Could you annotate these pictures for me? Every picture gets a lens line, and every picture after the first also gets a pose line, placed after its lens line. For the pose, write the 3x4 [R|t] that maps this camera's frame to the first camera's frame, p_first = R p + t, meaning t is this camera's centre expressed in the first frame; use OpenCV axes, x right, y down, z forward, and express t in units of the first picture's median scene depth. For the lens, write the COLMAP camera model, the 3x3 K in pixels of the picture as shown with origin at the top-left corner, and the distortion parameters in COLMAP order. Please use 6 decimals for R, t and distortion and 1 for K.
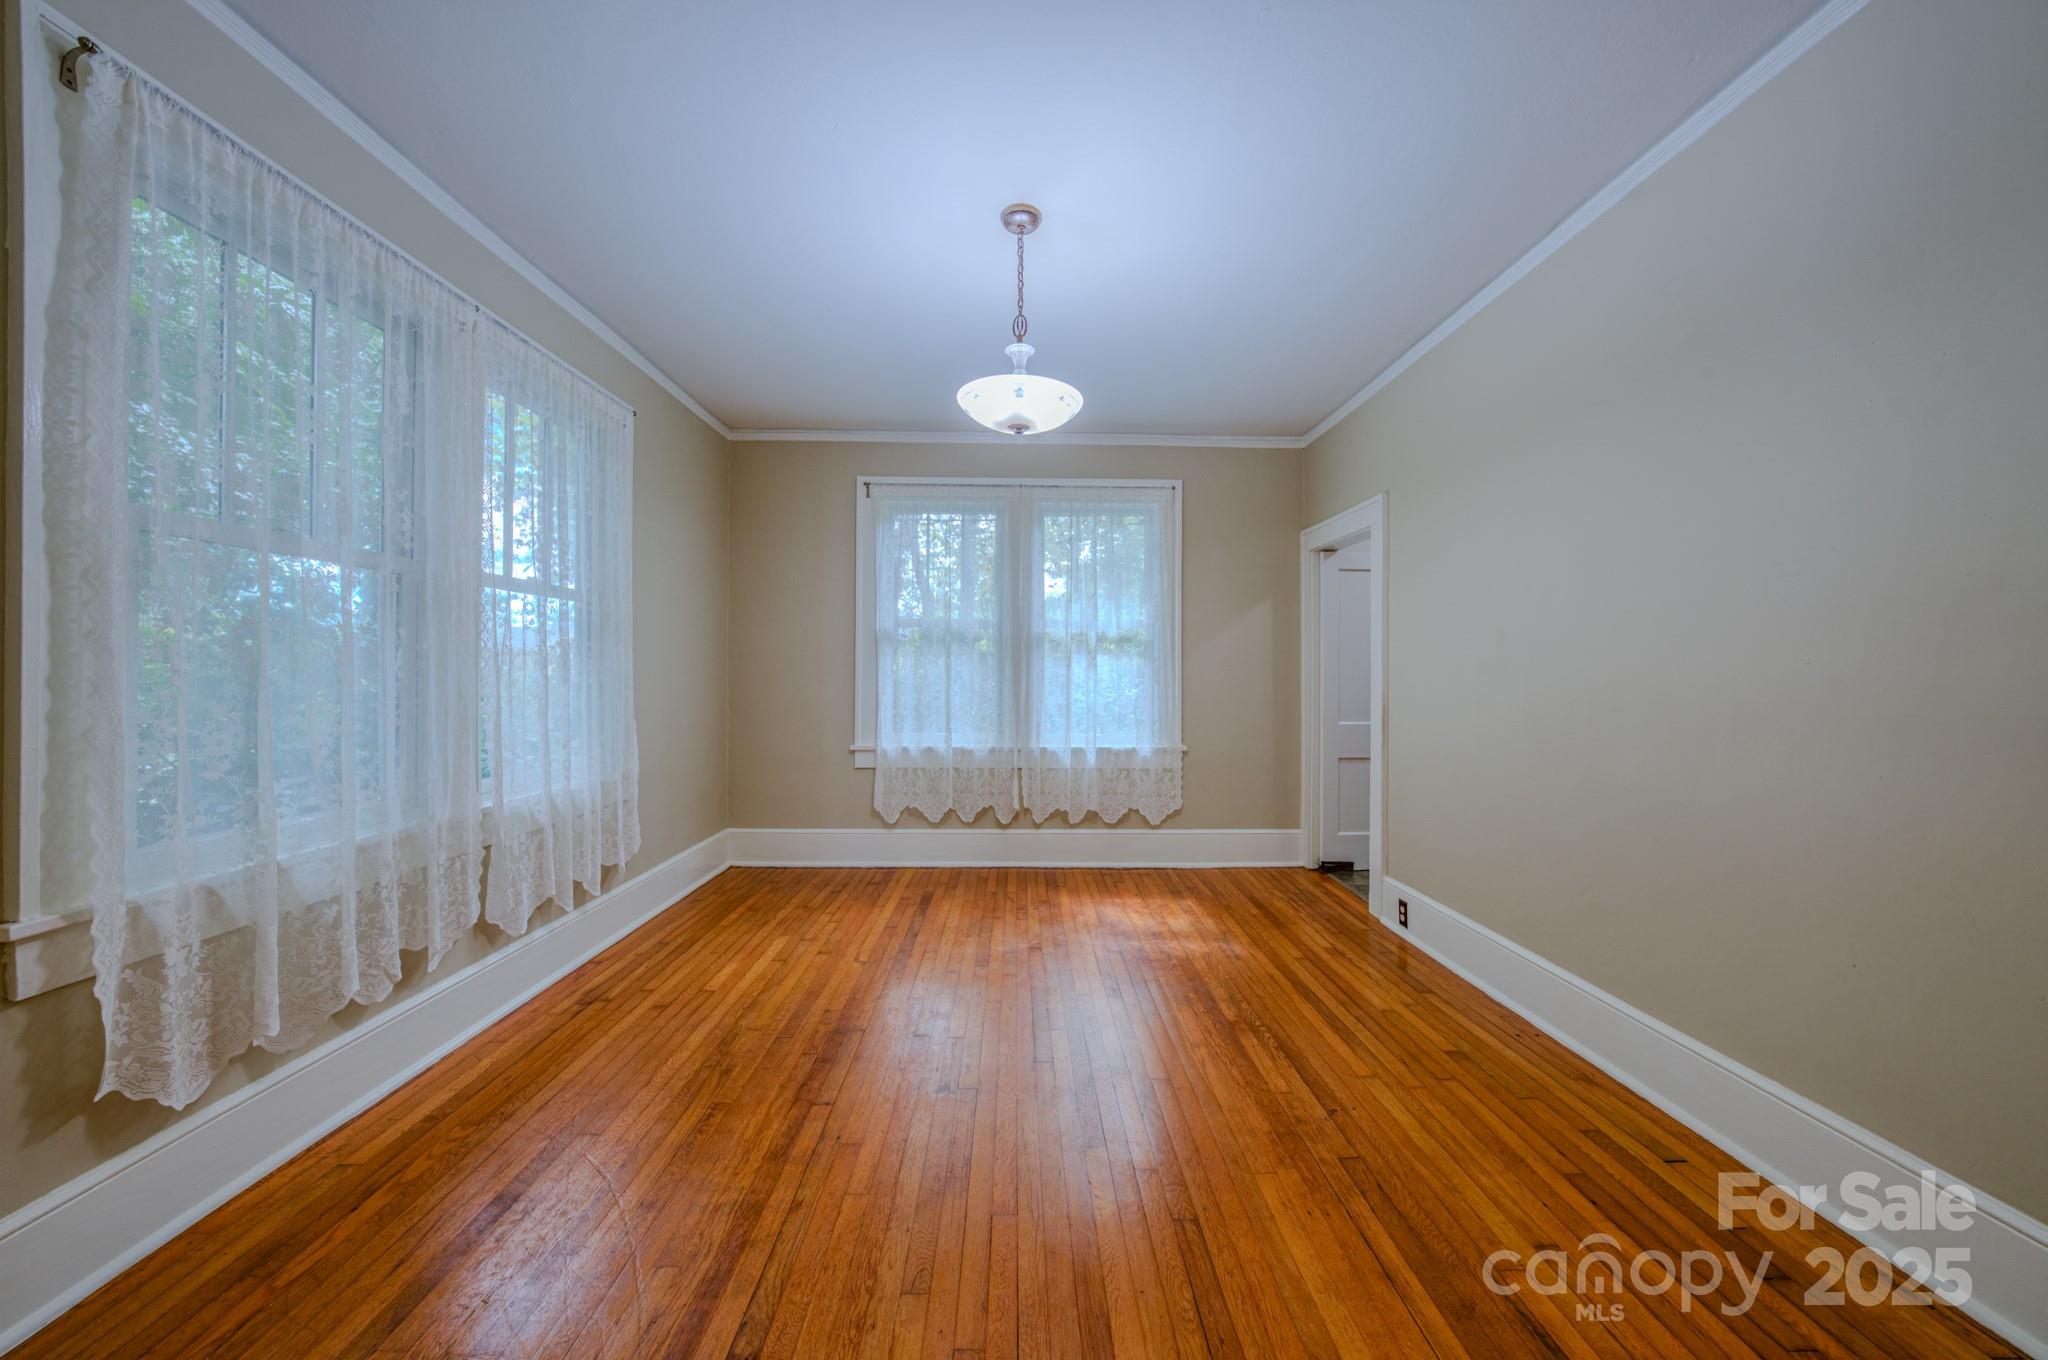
lens RADIAL K [[700.3, 0, 1025.4], [0, 700.3, 678.9], [0, 0, 1]] dist [-0.029341, 0.006210]
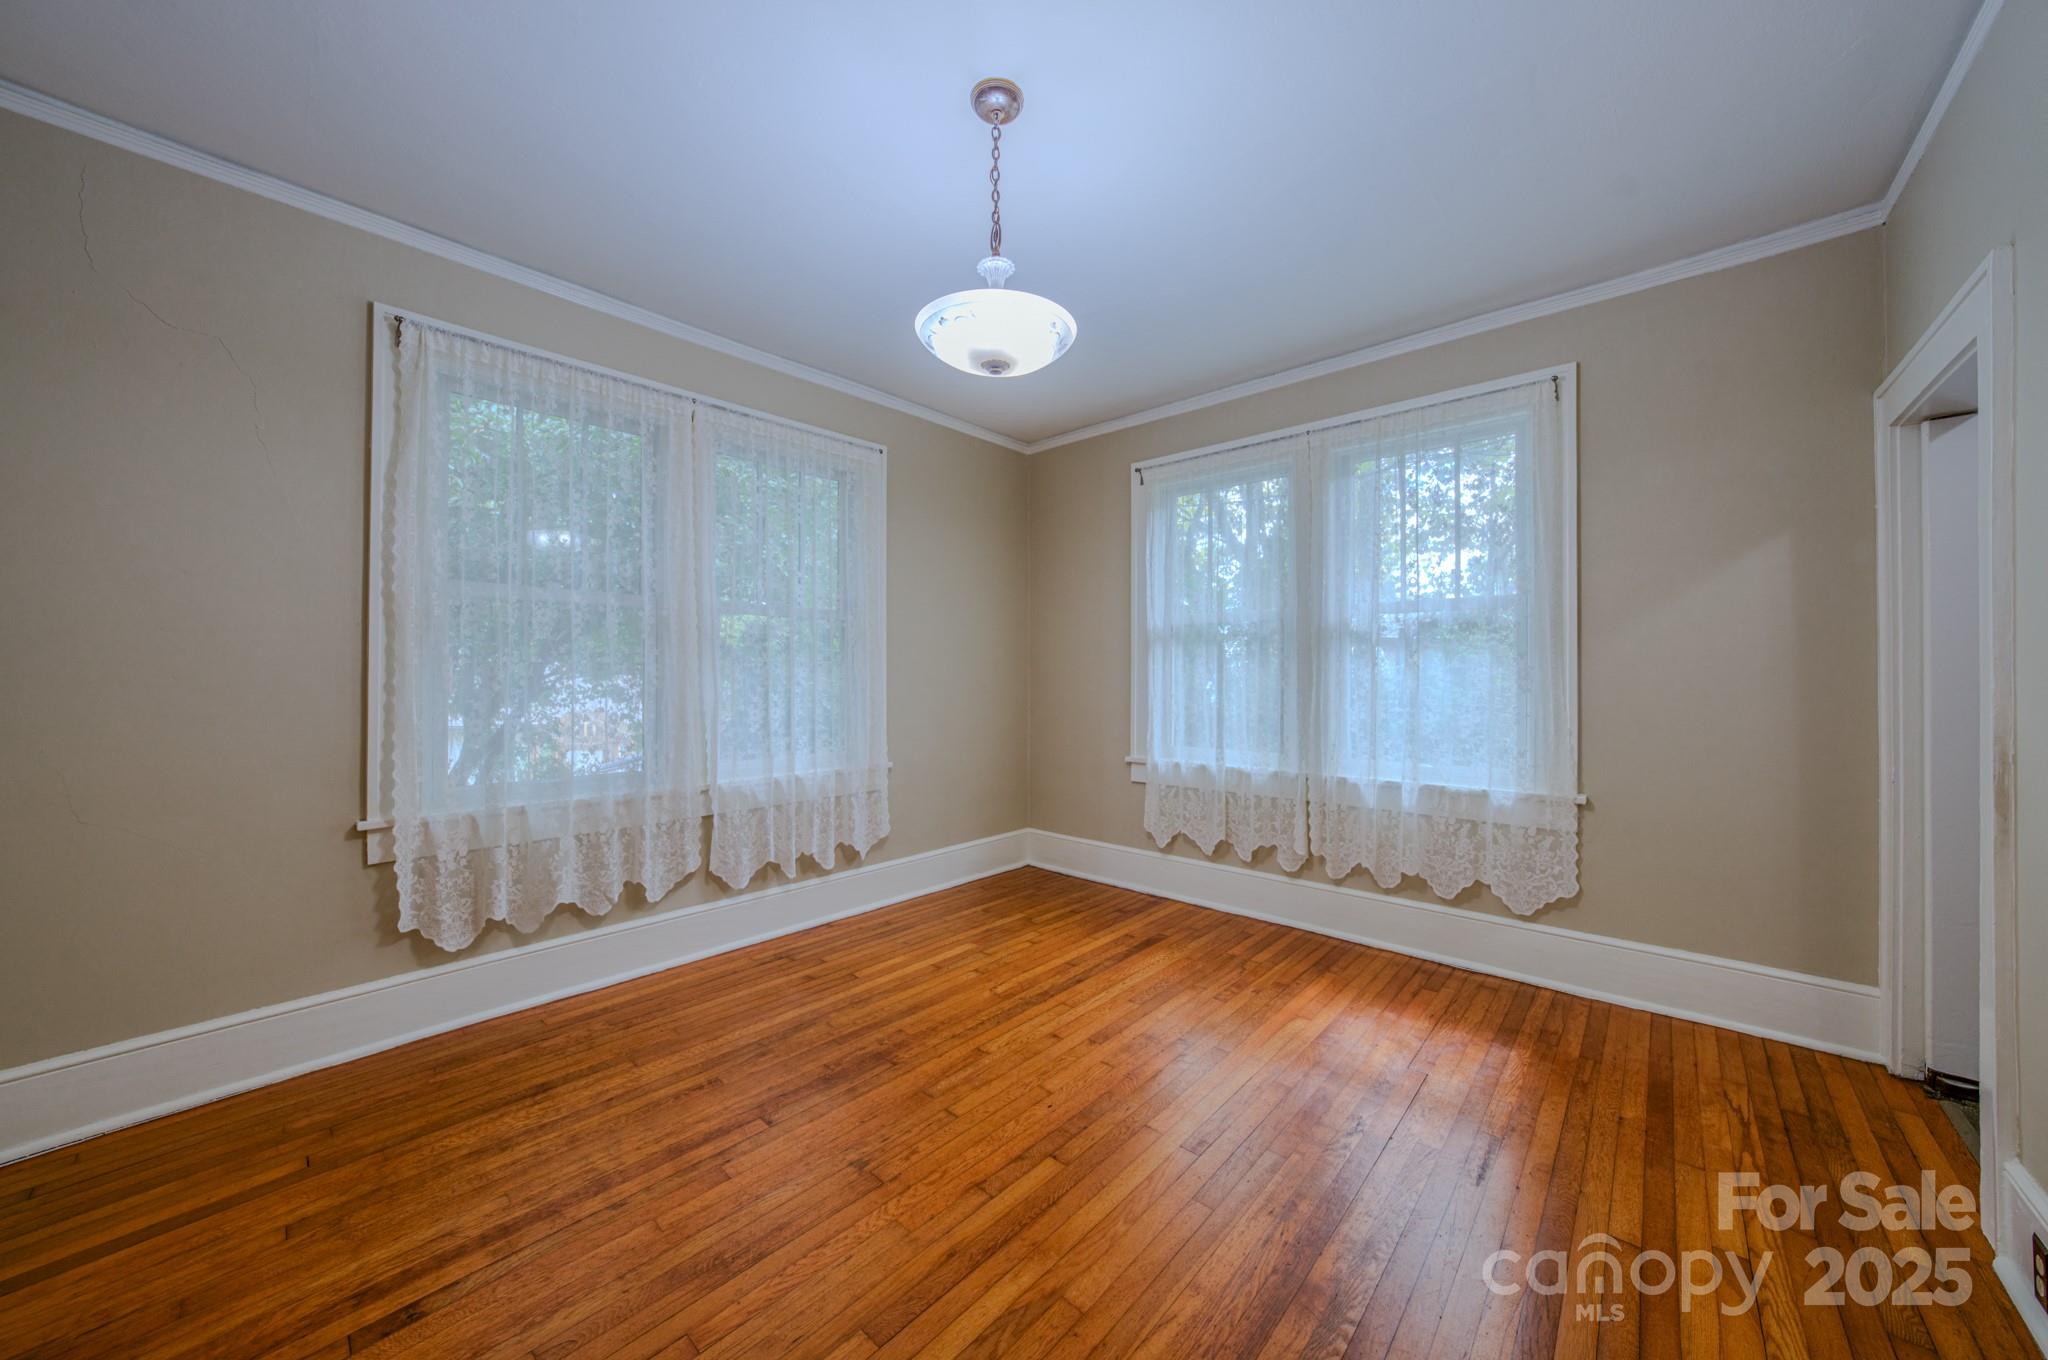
lens RADIAL K [[700.3, 0, 1025.4], [0, 700.3, 678.9], [0, 0, 1]] dist [-0.029341, 0.006210]
pose [[0.734420, -0.002742, -0.678690, 0.327858], [-0.000710, 0.999988, -0.004808, -0.003124], [0.678695, 0.004013, 0.734410, 0.271398]]
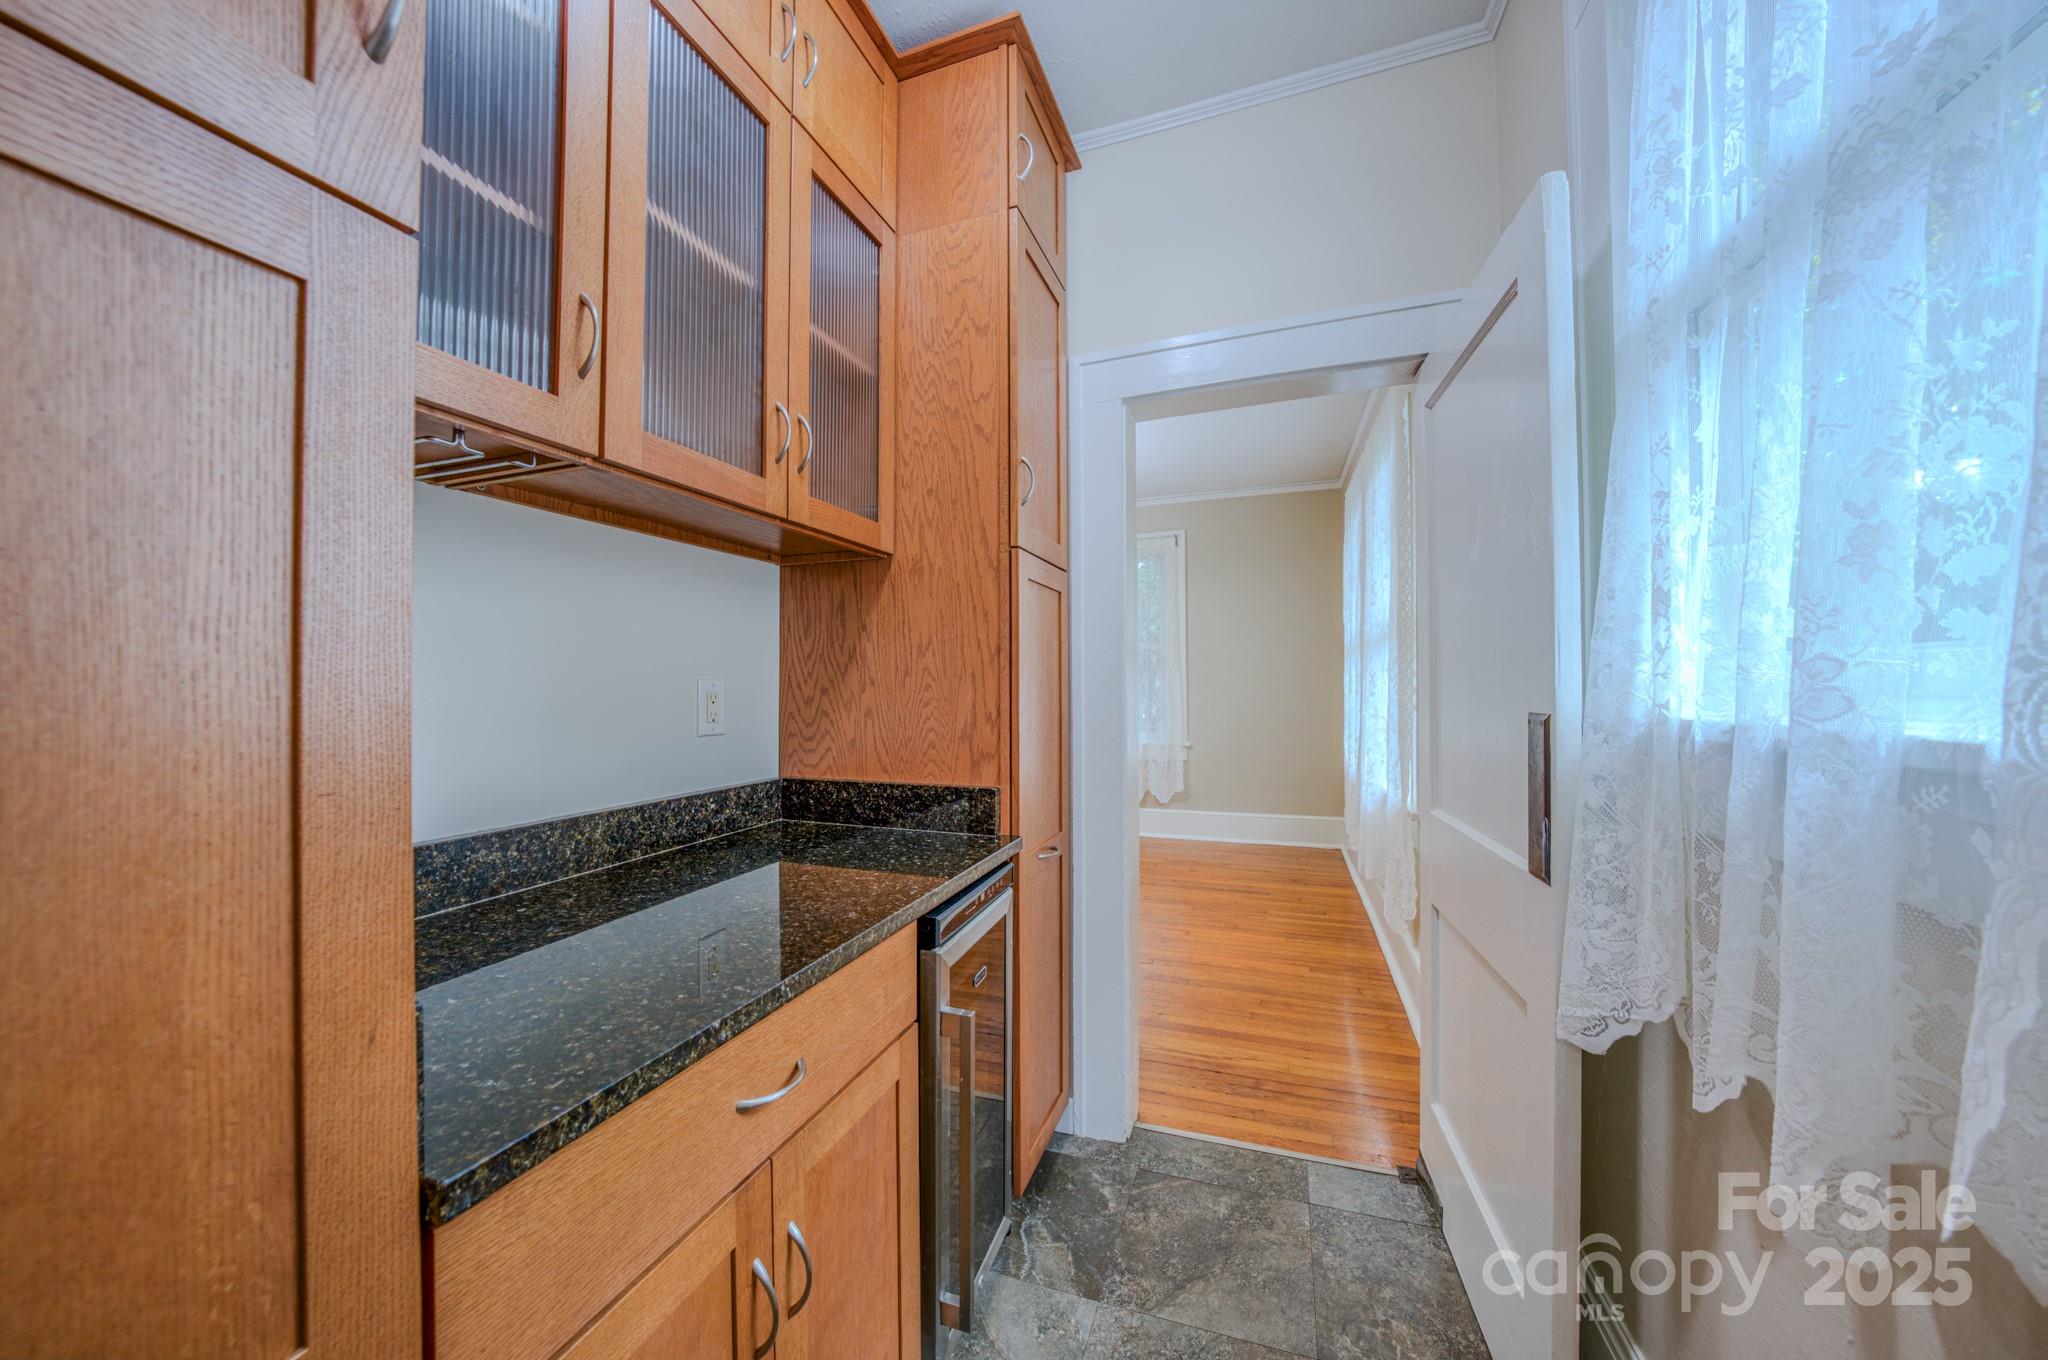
lens RADIAL K [[700.3, 0, 1025.4], [0, 700.3, 678.9], [0, 0, 1]] dist [-0.029341, 0.006210]
pose [[-0.349795, -0.011951, -0.936750, 1.009024], [0.000544, 0.999916, -0.012960, -0.004363], [0.936826, -0.005043, -0.349759, 1.059276]]
